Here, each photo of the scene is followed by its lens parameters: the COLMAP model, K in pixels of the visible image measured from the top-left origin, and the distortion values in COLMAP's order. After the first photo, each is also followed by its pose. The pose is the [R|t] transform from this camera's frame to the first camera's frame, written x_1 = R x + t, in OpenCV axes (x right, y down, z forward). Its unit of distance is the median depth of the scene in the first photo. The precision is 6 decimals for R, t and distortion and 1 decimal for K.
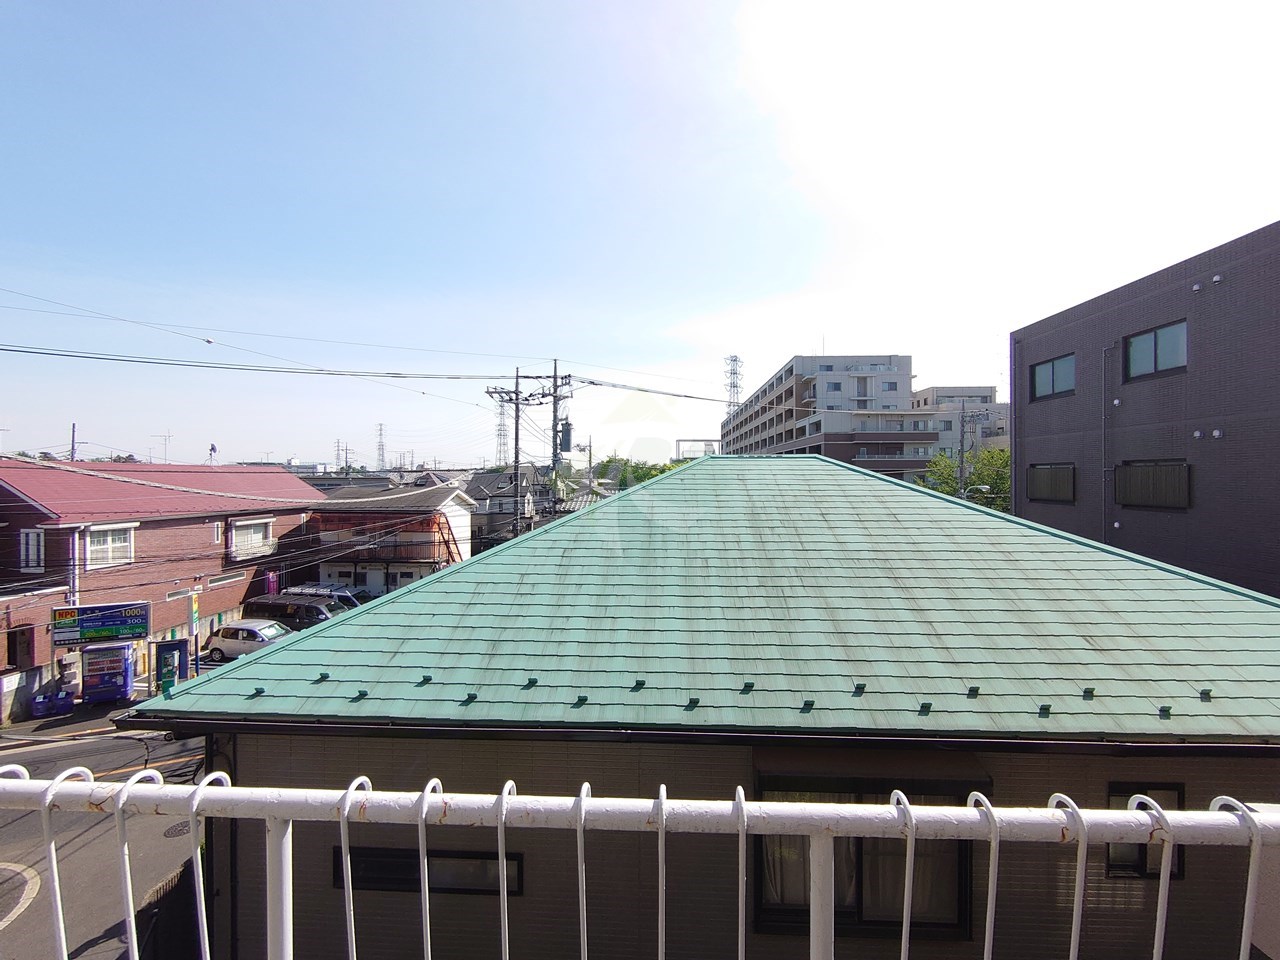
lens RADIAL K [[548.6, 0, 644.0], [0, 548.6, 480.6], [0, 0, 1]] dist [0.000058, -0.001937]
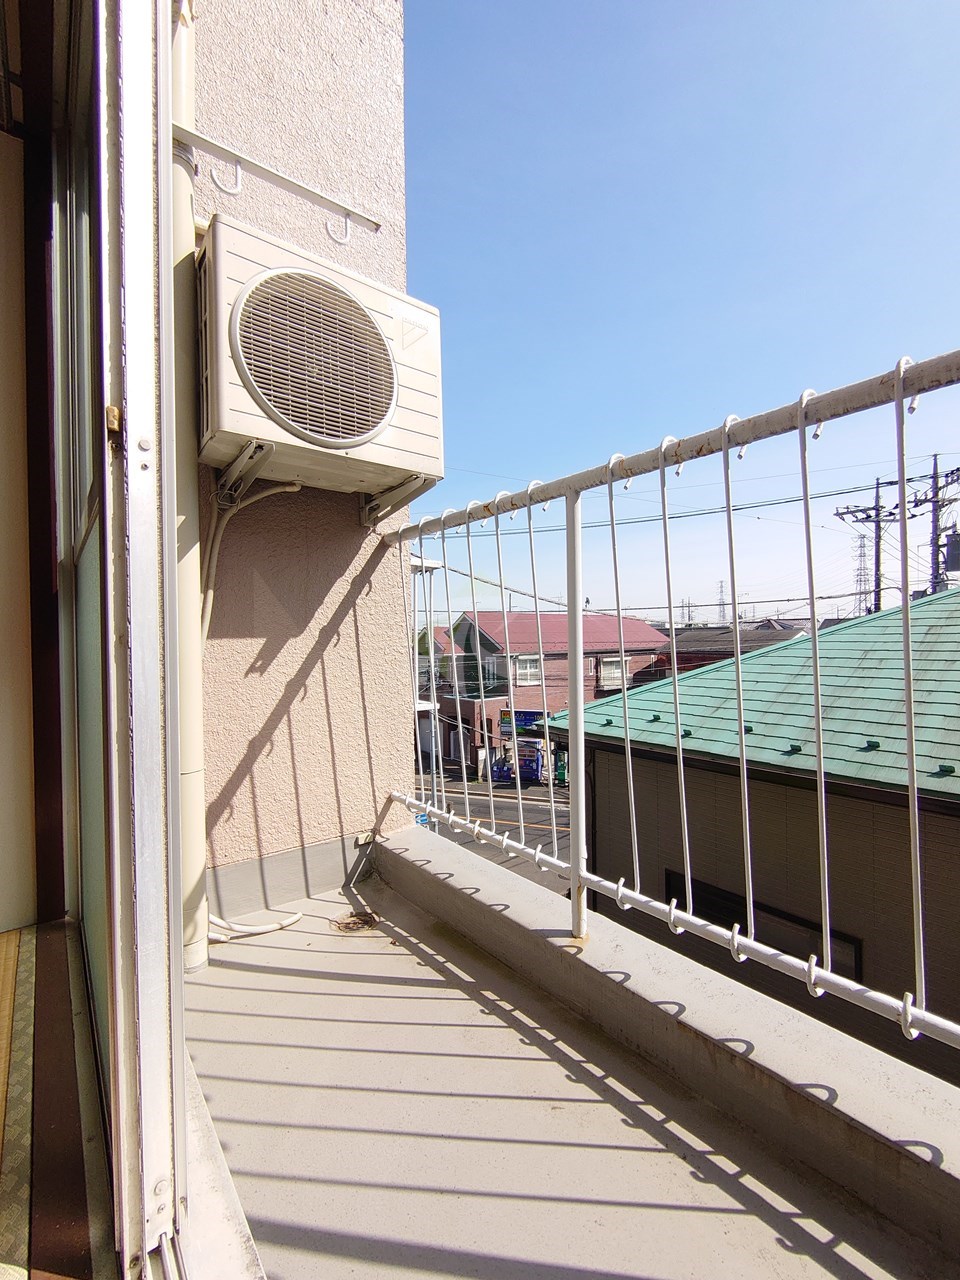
lens RADIAL K [[548.6, 0, 480.3], [0, 548.6, 641.1], [0, 0, 1]] dist [0.000058, -0.001937]
pose [[0.650330, -0.003963, -0.759642, 0.009228], [0.010348, 0.999940, 0.003642, 0.035993], [0.759581, -0.010229, 0.650332, -0.004409]]
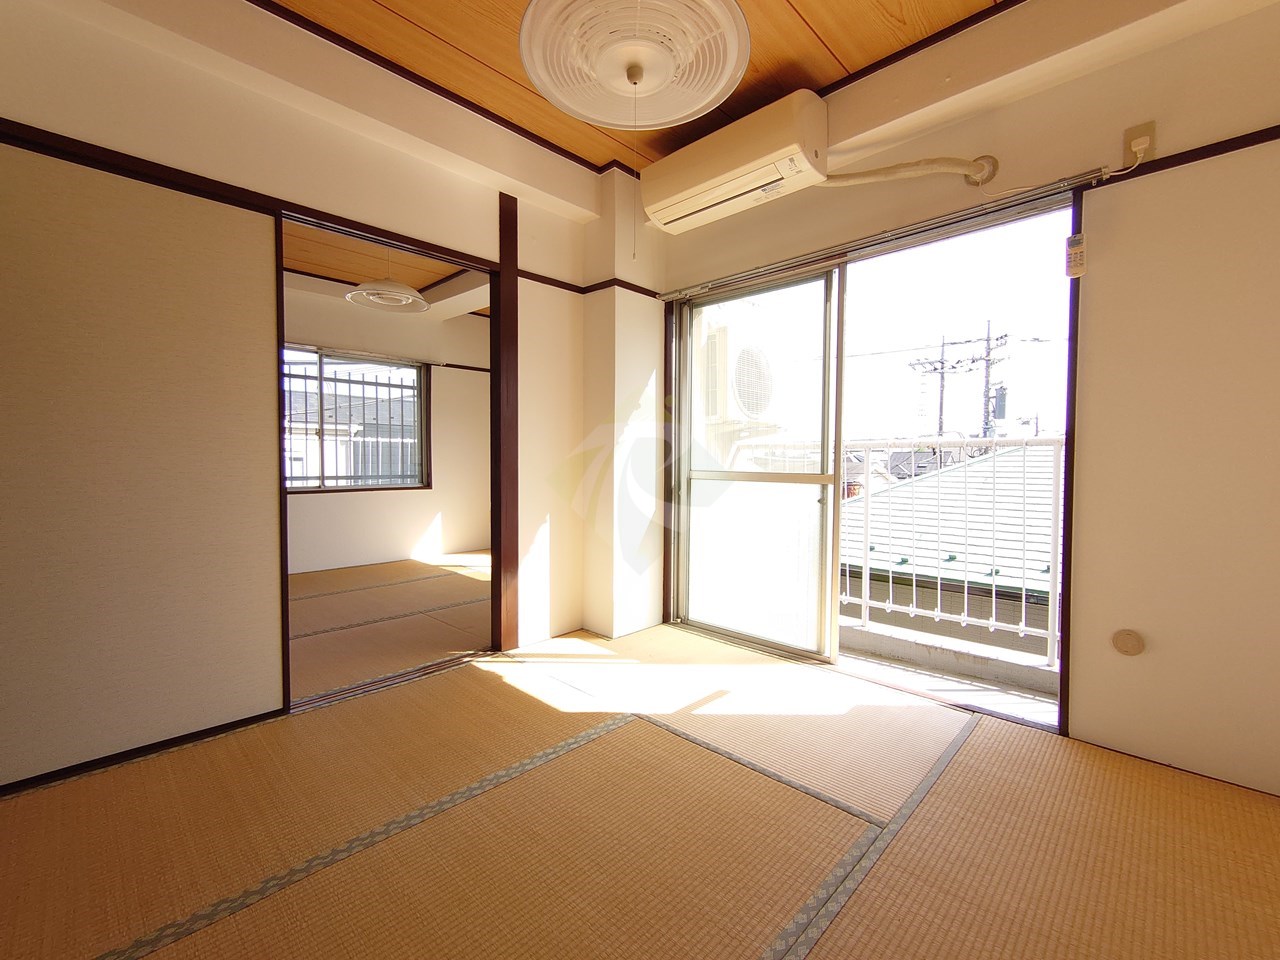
lens RADIAL K [[548.6, 0, 642.3], [0, 548.6, 477.4], [0, 0, 1]] dist [0.000058, -0.001937]
pose [[0.748616, 0.022159, -0.662633, 0.021263], [-0.006734, 0.999644, 0.025822, 0.026132], [0.662970, -0.014869, 0.748499, -0.094158]]
